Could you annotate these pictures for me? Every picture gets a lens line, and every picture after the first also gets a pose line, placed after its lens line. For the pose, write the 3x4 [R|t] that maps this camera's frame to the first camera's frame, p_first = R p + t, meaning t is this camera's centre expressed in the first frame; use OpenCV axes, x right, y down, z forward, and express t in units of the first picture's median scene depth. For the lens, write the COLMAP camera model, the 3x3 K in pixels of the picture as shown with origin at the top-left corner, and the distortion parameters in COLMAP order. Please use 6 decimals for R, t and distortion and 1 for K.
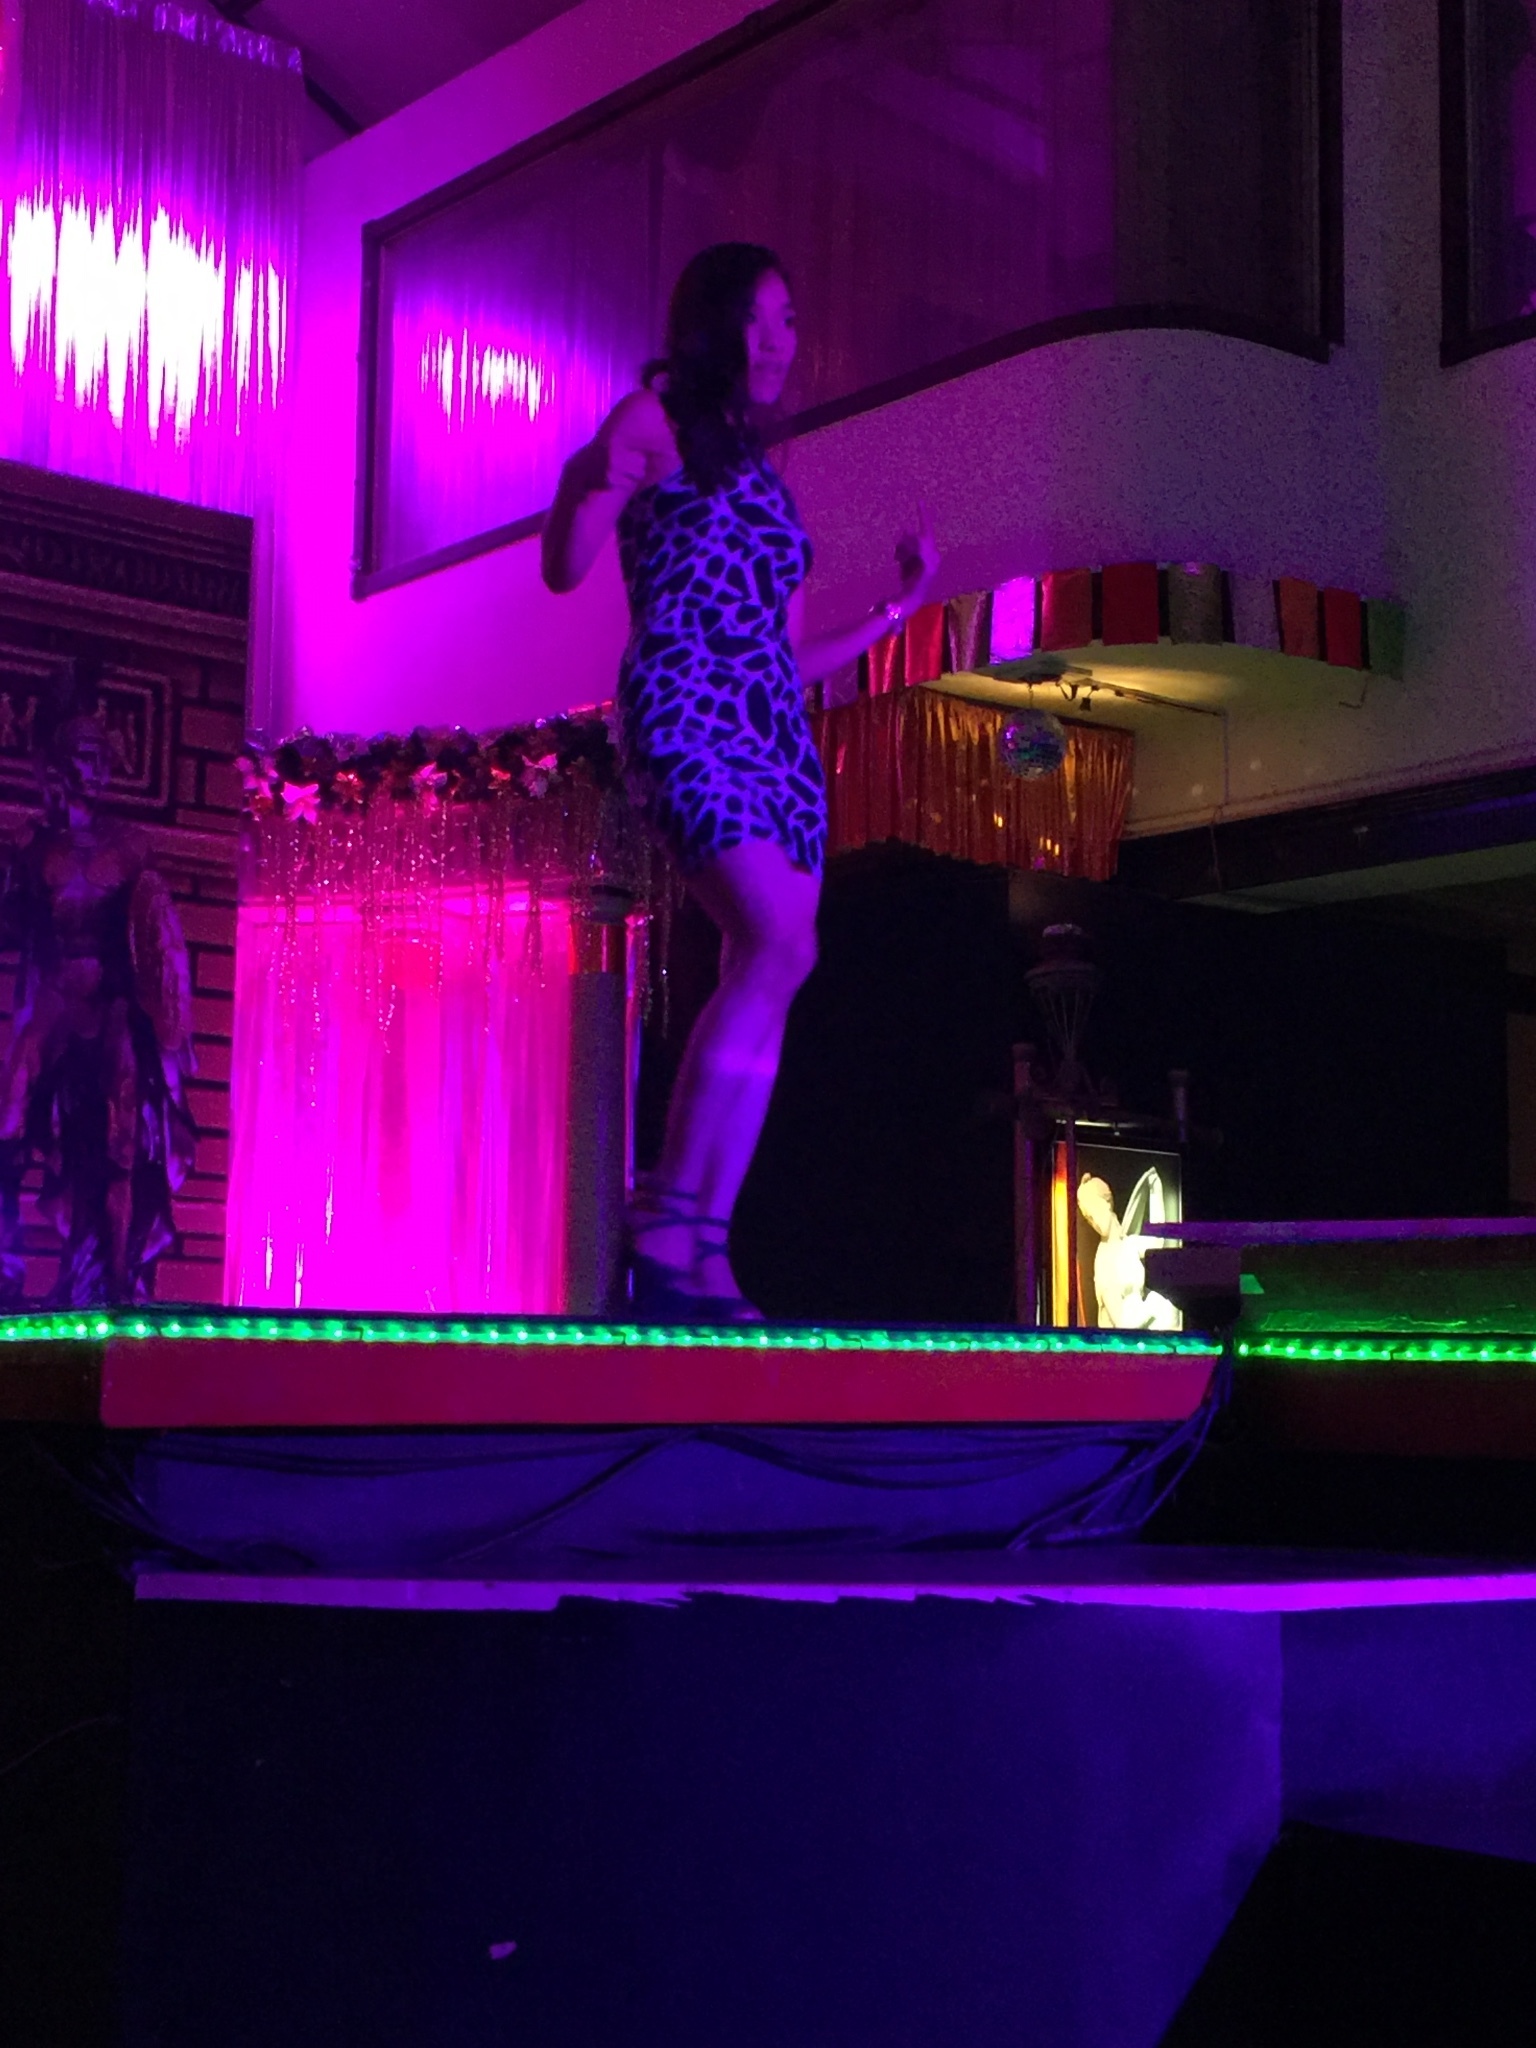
lens RADIAL K [[2916.0, 0, 768.0], [0, 2916.0, 1024.0], [0, 0, 1]] dist [0.033787, 0.068235]
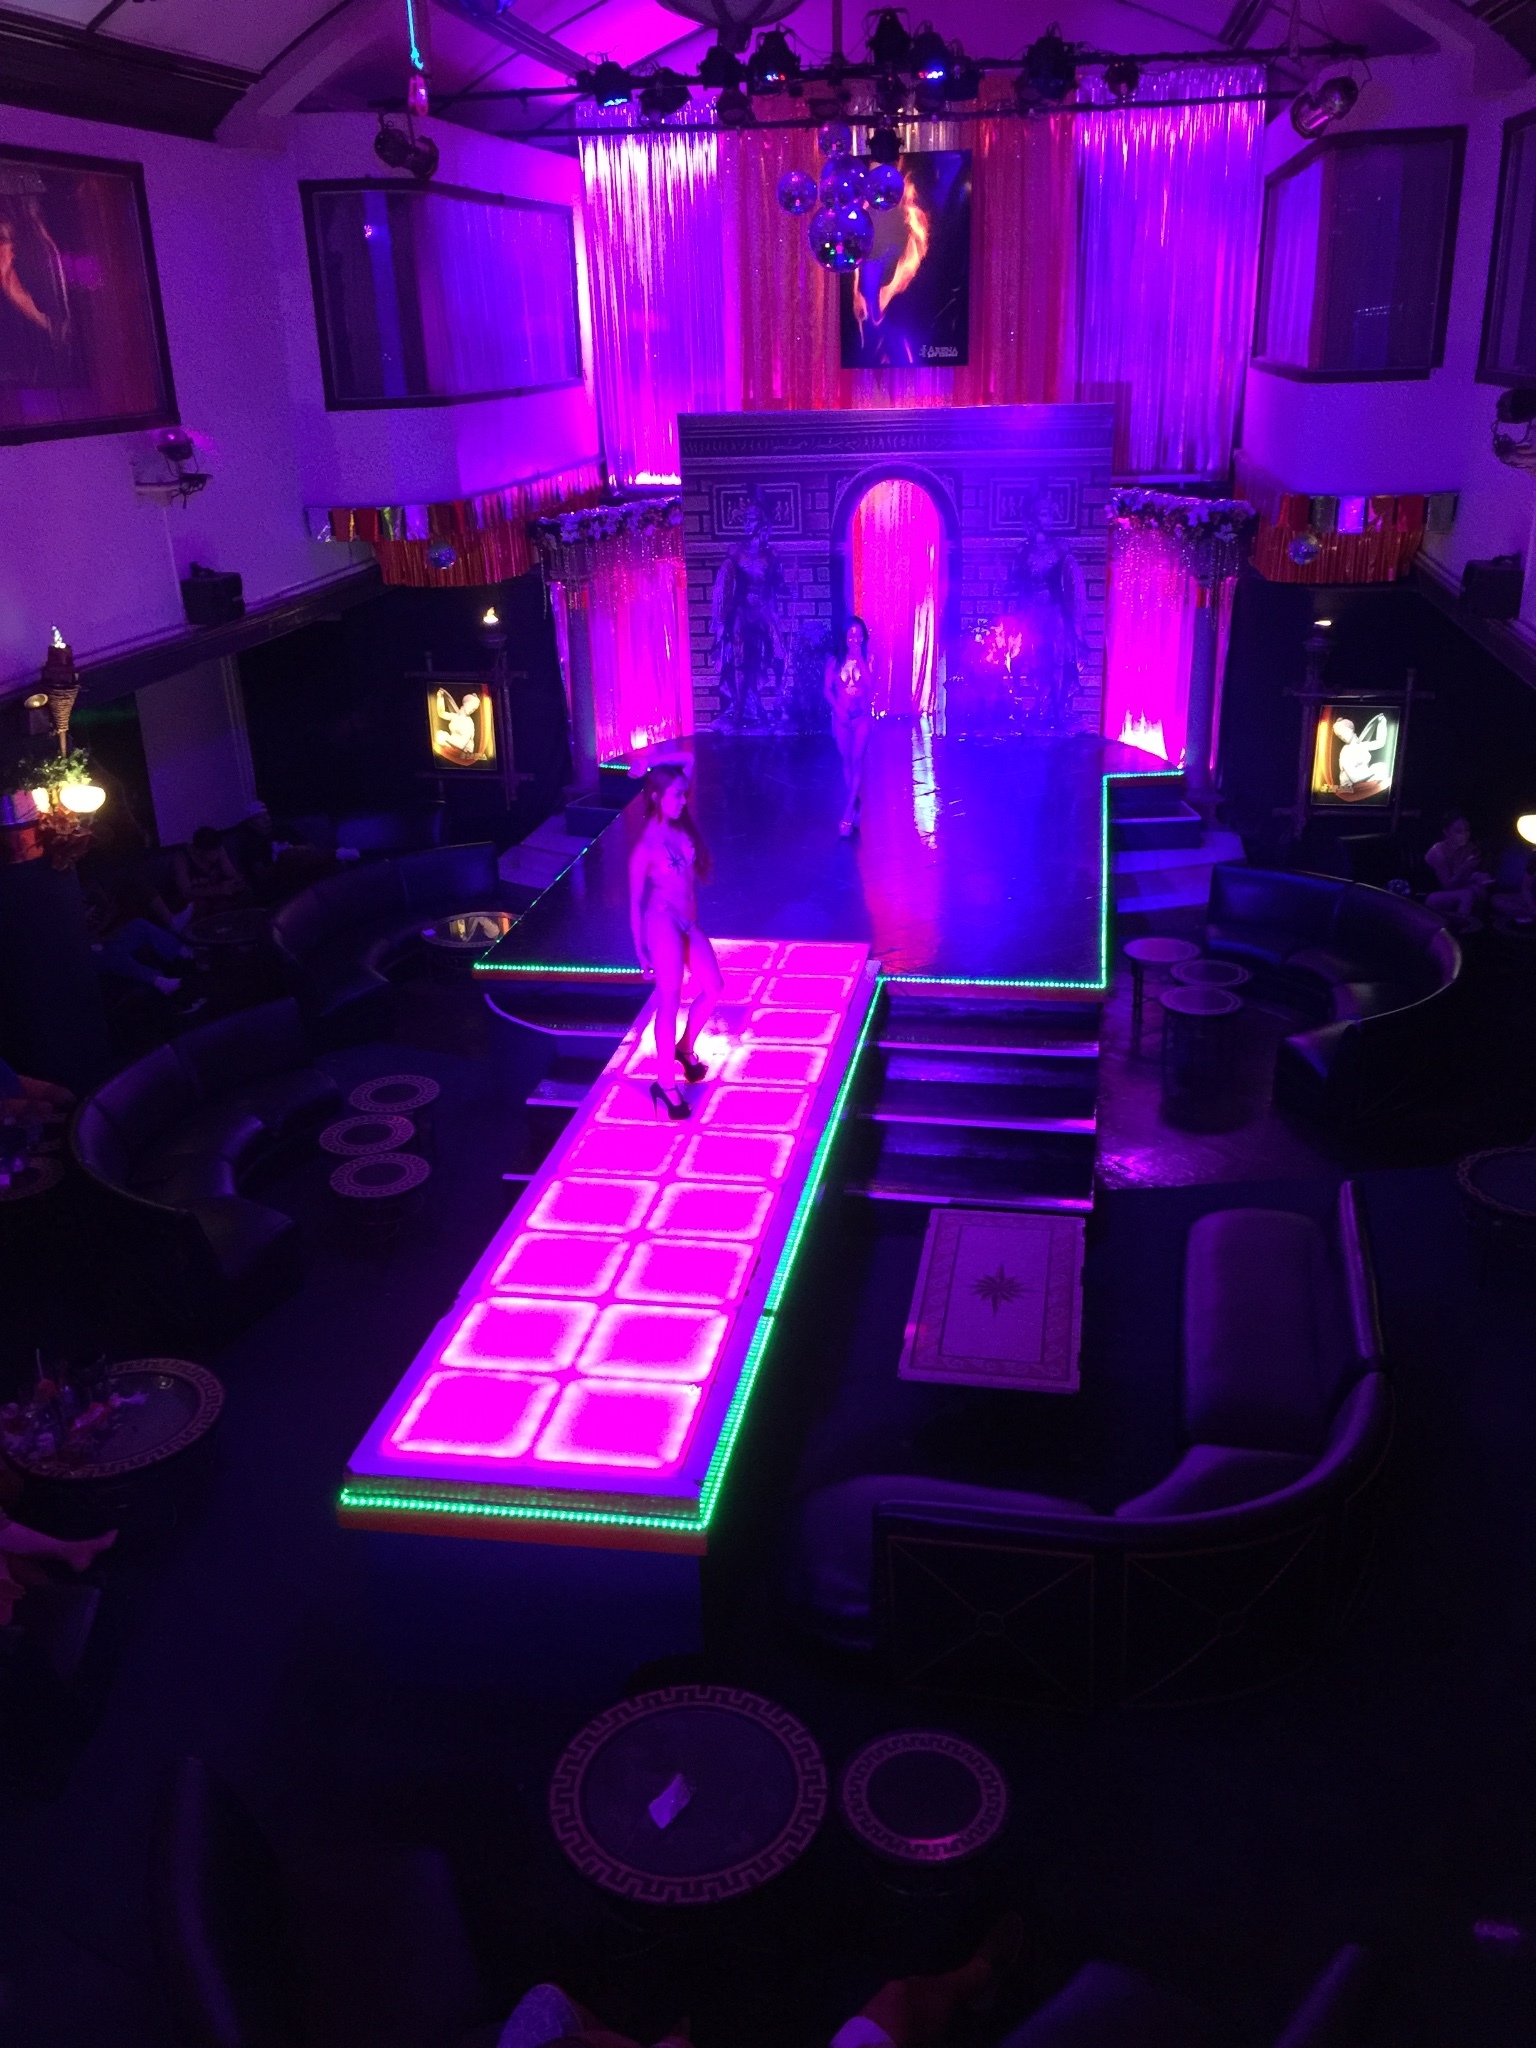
lens RADIAL K [[1751.9, 0, 768.0], [0, 1751.9, 1024.0], [0, 0, 1]] dist [0.075047, -0.111230]
pose [[0.637703, 0.263038, -0.723980, 0.926390], [0.133134, 0.888106, 0.439936, -0.429762], [0.758690, -0.376935, 0.531328, -0.256742]]
